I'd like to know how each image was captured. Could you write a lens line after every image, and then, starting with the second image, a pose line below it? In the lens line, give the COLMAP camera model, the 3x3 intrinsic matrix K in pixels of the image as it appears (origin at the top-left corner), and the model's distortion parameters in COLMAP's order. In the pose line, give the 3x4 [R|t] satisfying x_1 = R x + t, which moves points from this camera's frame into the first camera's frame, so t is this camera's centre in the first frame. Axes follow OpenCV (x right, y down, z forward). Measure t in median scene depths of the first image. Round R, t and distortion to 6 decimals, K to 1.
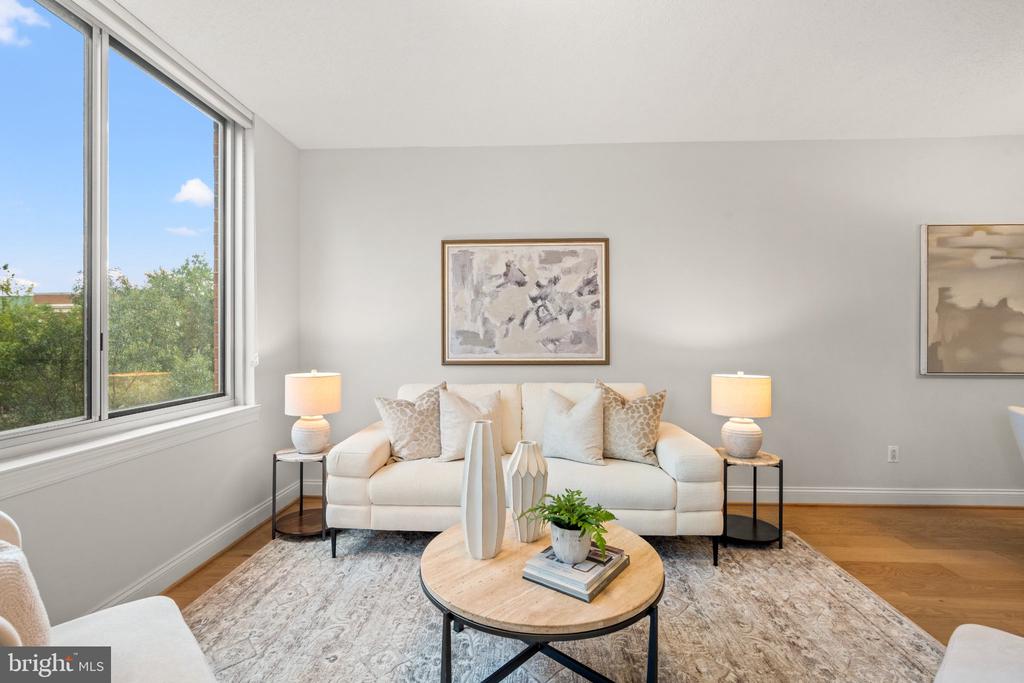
lens RADIAL K [[463.4, 0, 506.6], [0, 463.4, 340.6], [0, 0, 1]] dist [-0.008532, 0.003850]
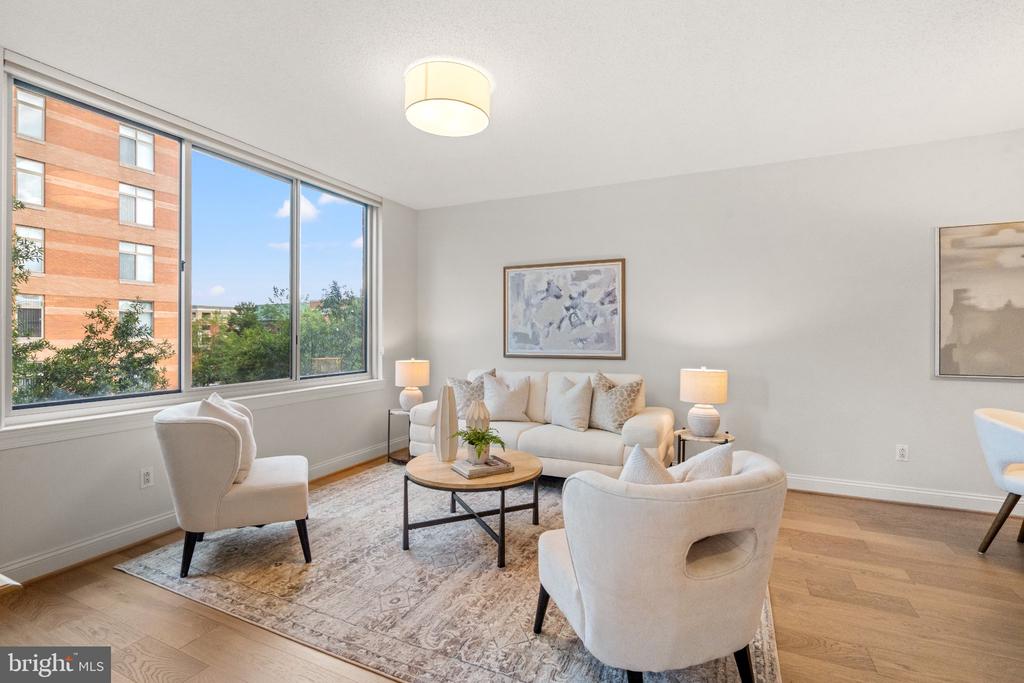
lens RADIAL K [[463.4, 0, 511.5], [0, 463.4, 337.1], [0, 0, 1]] dist [-0.008532, 0.003850]
pose [[0.926138, 0.003684, -0.377167, 0.409422], [-0.003813, 0.999993, 0.000403, -0.008324], [0.377166, 0.001065, 0.926145, -0.273598]]
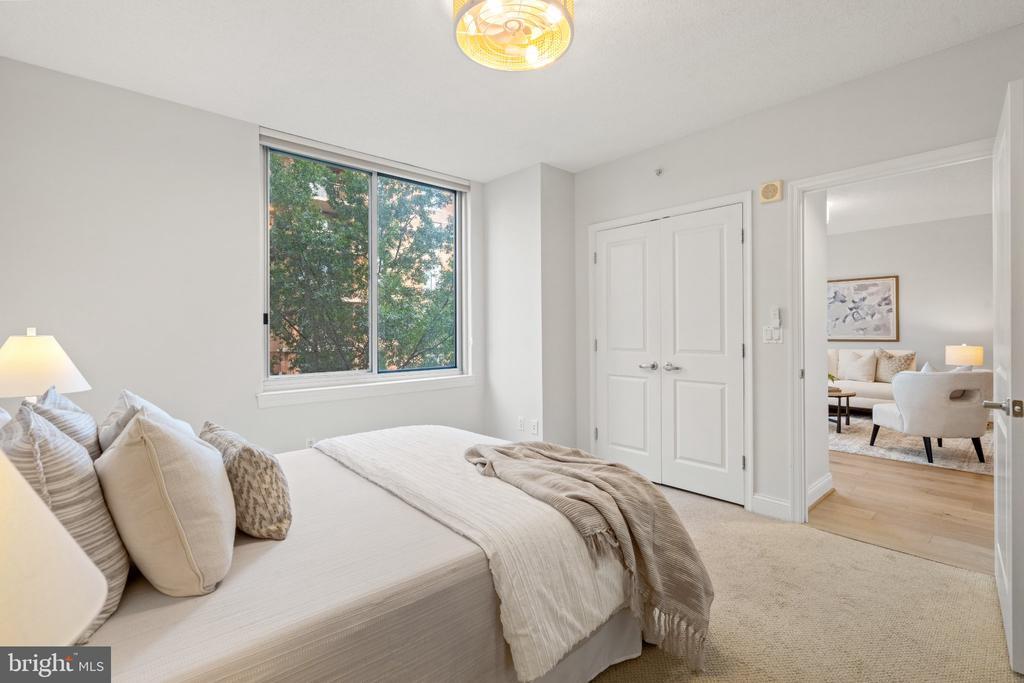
lens RADIAL K [[463.4, 0, 503.8], [0, 463.4, 333.5], [0, 0, 1]] dist [-0.008532, 0.003850]
pose [[0.697908, 0.001090, -0.716187, 0.449332], [0.001057, 0.999996, 0.002551, 0.012359], [0.716187, -0.002537, 0.697904, -1.509715]]
